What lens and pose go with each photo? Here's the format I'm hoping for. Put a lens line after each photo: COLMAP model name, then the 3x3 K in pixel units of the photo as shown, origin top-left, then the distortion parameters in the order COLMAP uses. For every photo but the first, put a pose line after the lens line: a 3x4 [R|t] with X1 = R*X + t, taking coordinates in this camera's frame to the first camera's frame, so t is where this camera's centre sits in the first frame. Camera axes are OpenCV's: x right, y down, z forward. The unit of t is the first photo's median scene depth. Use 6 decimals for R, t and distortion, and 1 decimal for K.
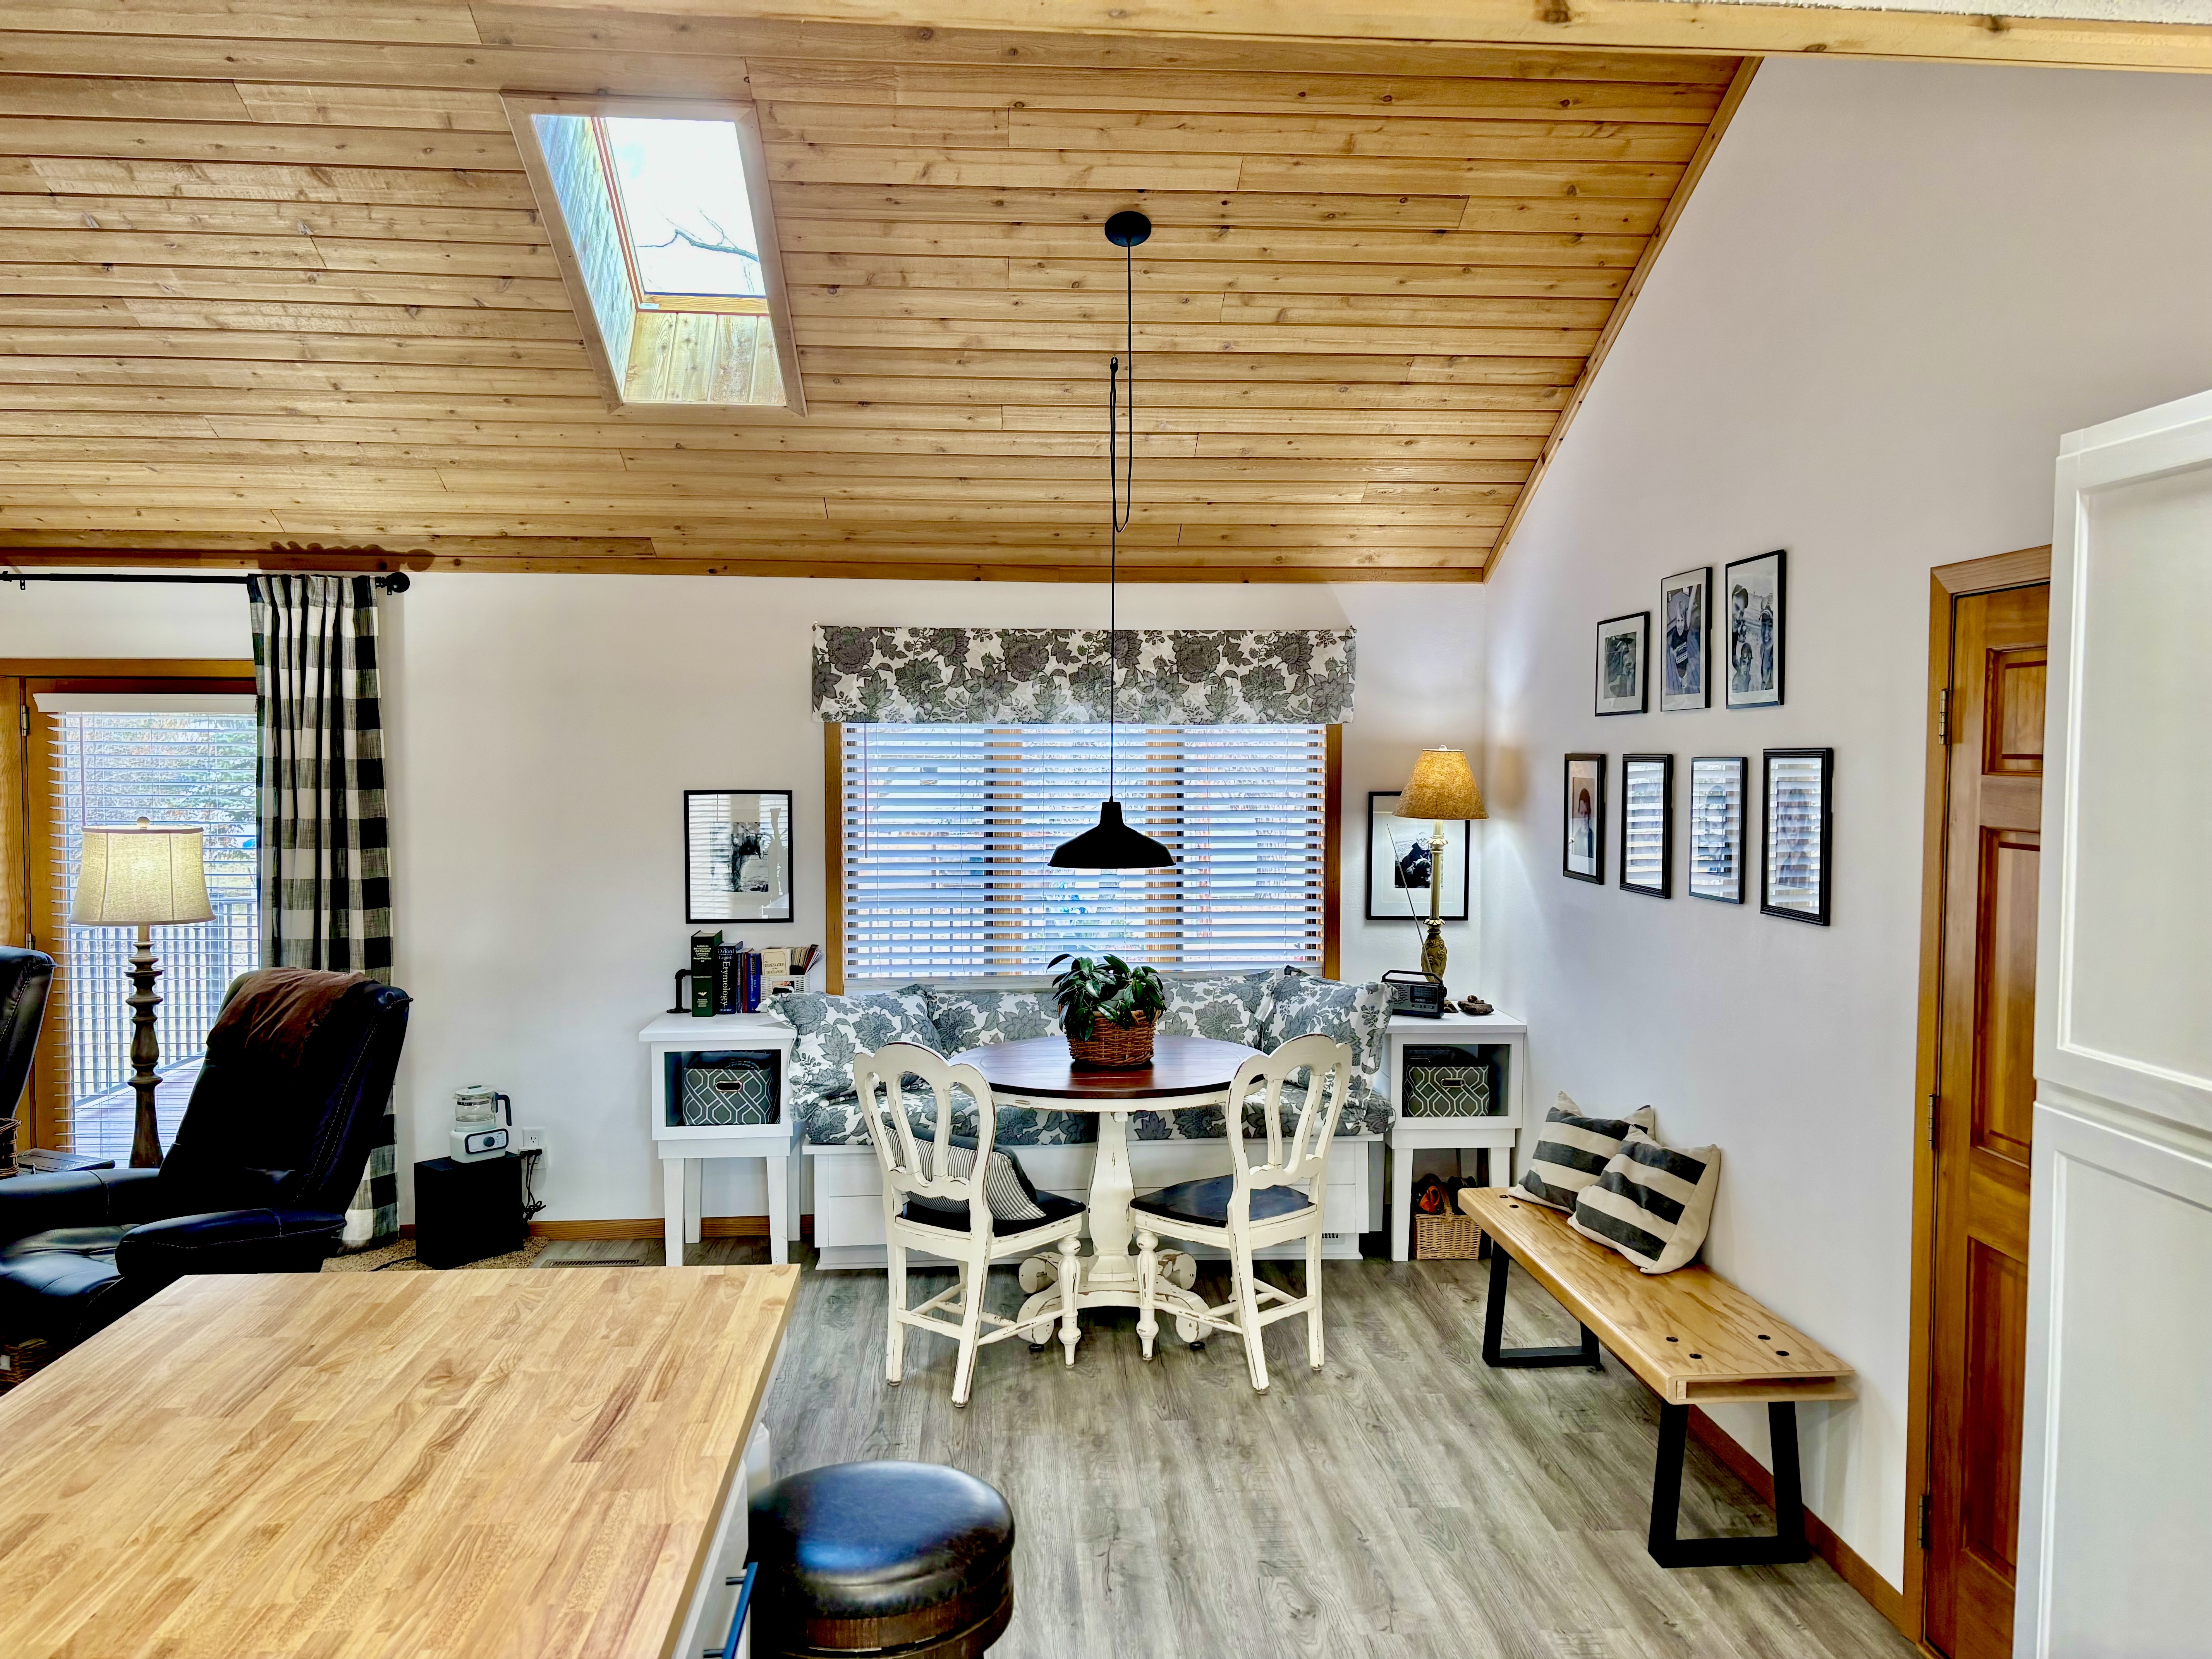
lens RADIAL K [[1666.4, 0, 1120.2], [0, 1666.4, 843.6], [0, 0, 1]] dist [0.042939, -0.035294]
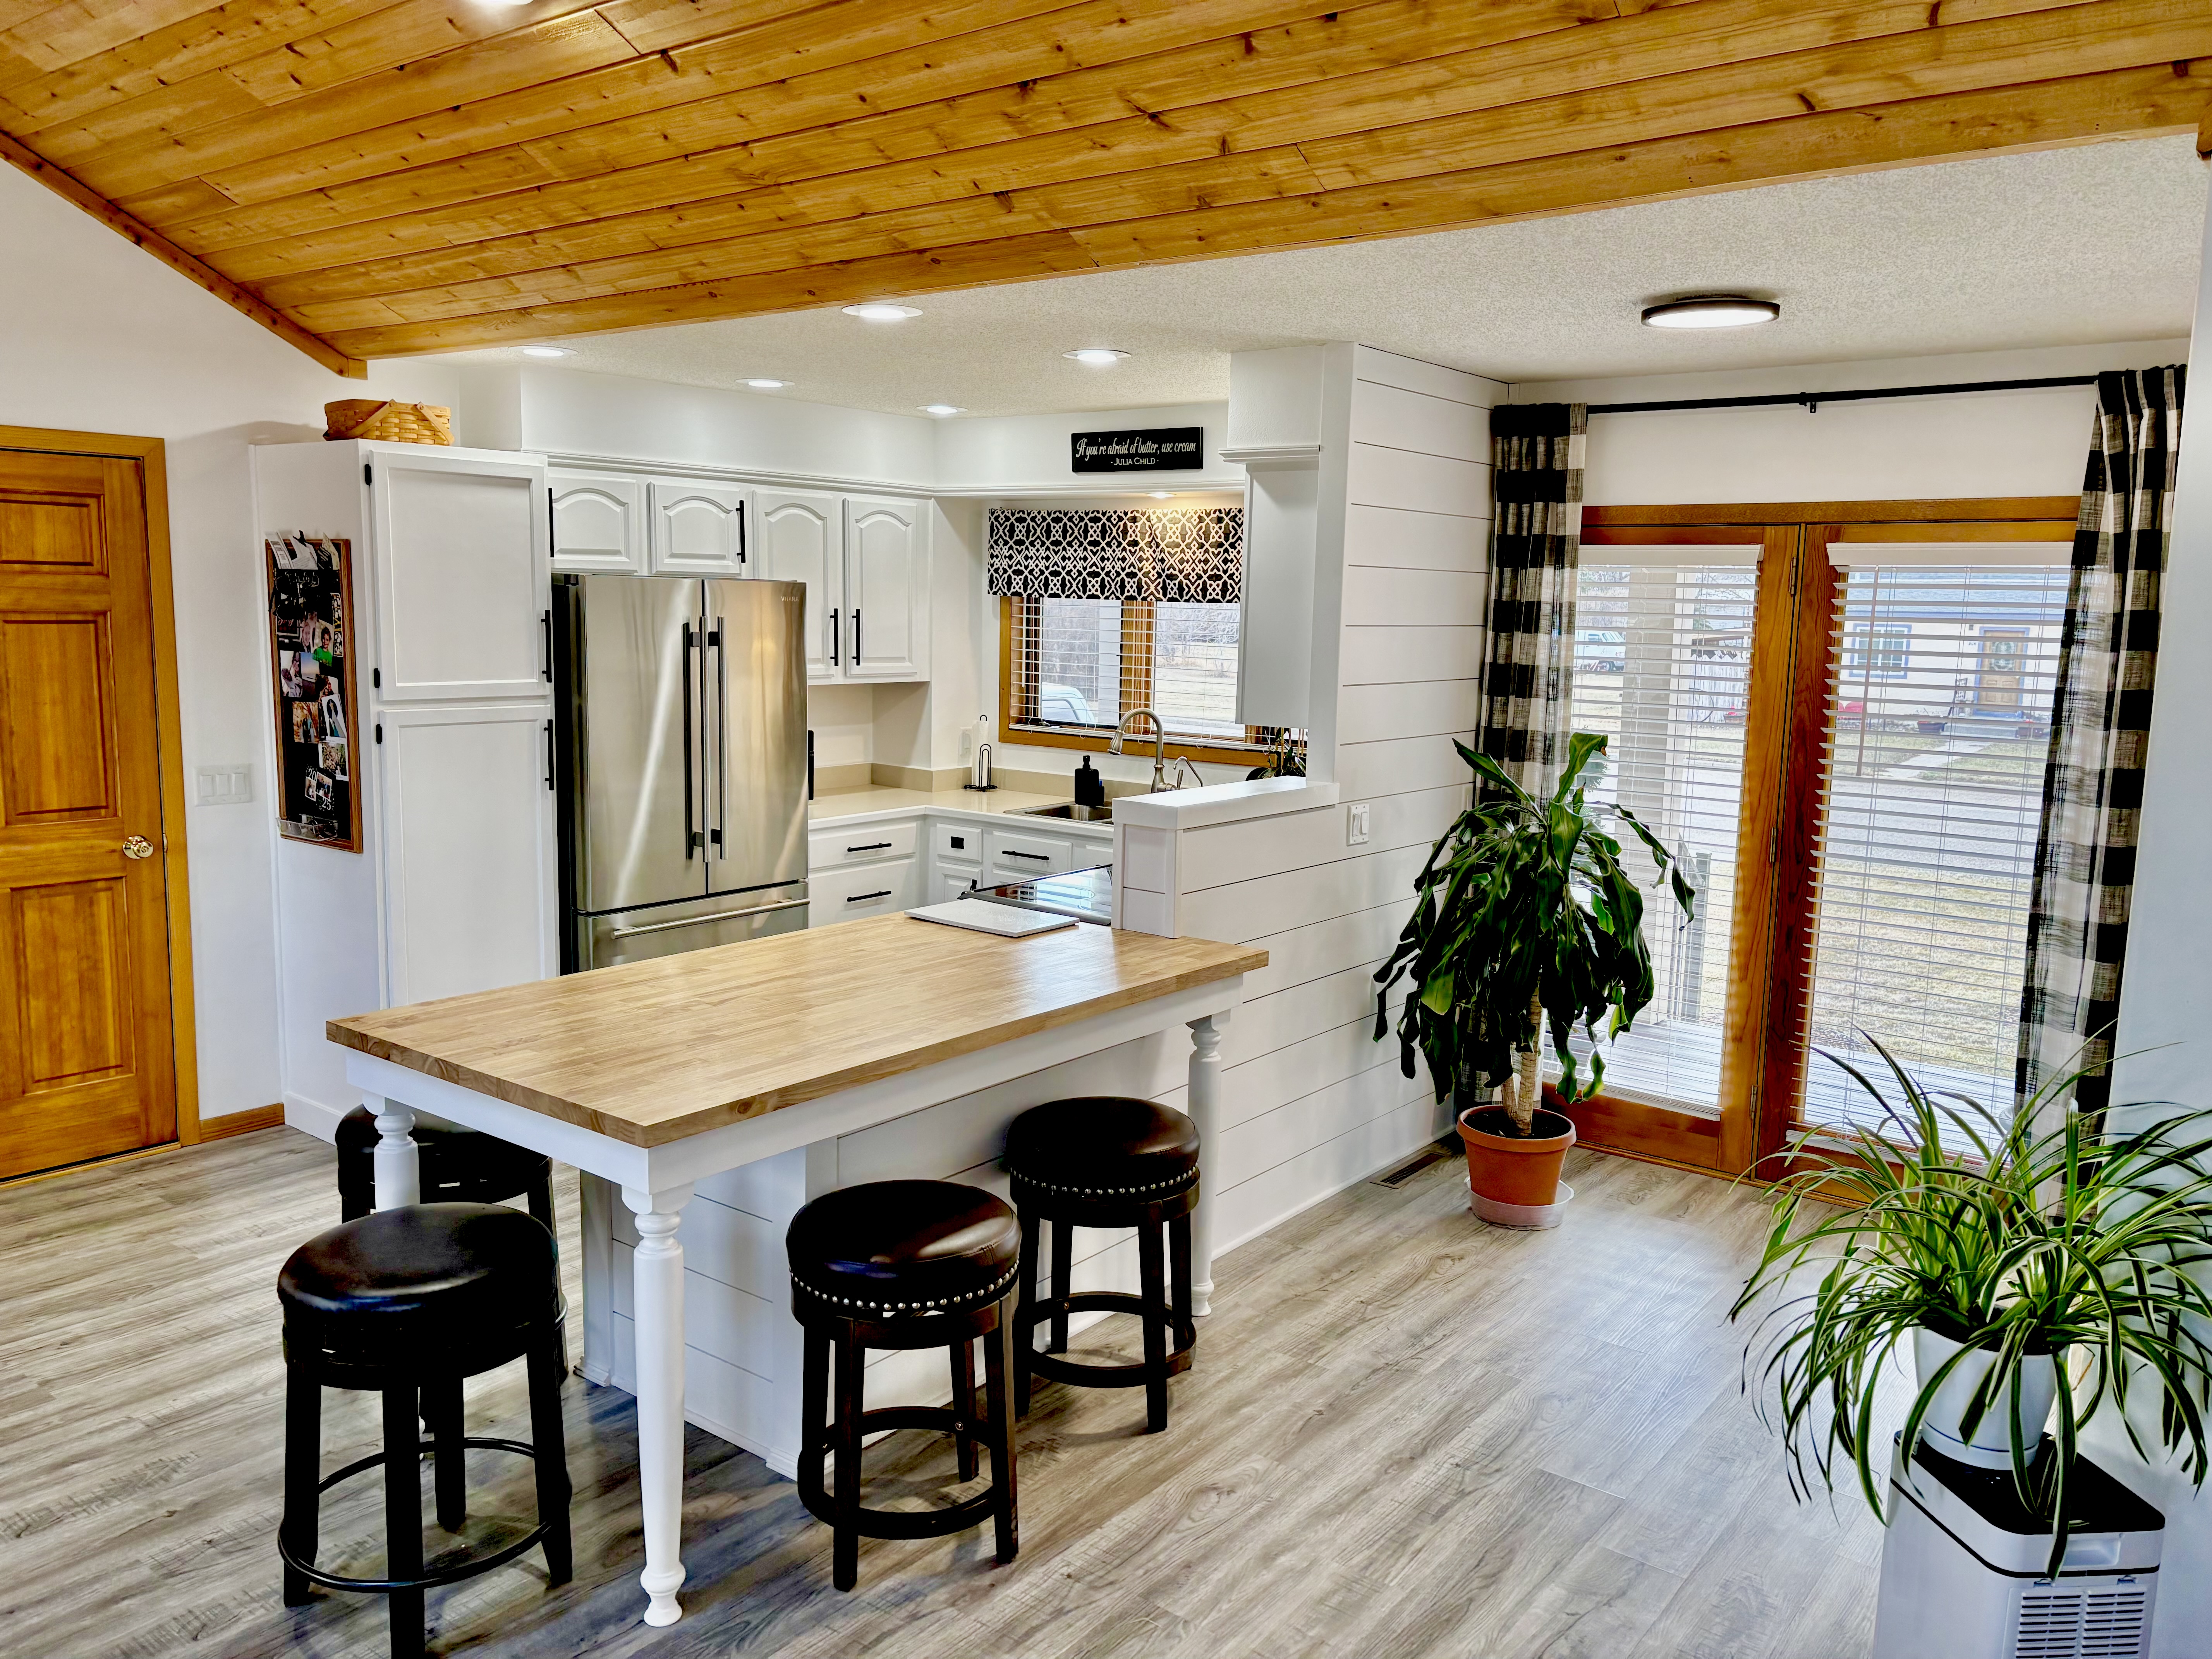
lens RADIAL K [[1666.4, 0, 1097.6], [0, 1666.4, 830.1], [0, 0, 1]] dist [0.042939, -0.035294]
pose [[-0.735908, -0.115866, 0.667095, -0.661918], [0.011559, 0.982956, 0.183479, -0.041974], [-0.676983, 0.142735, -0.722025, 0.721954]]
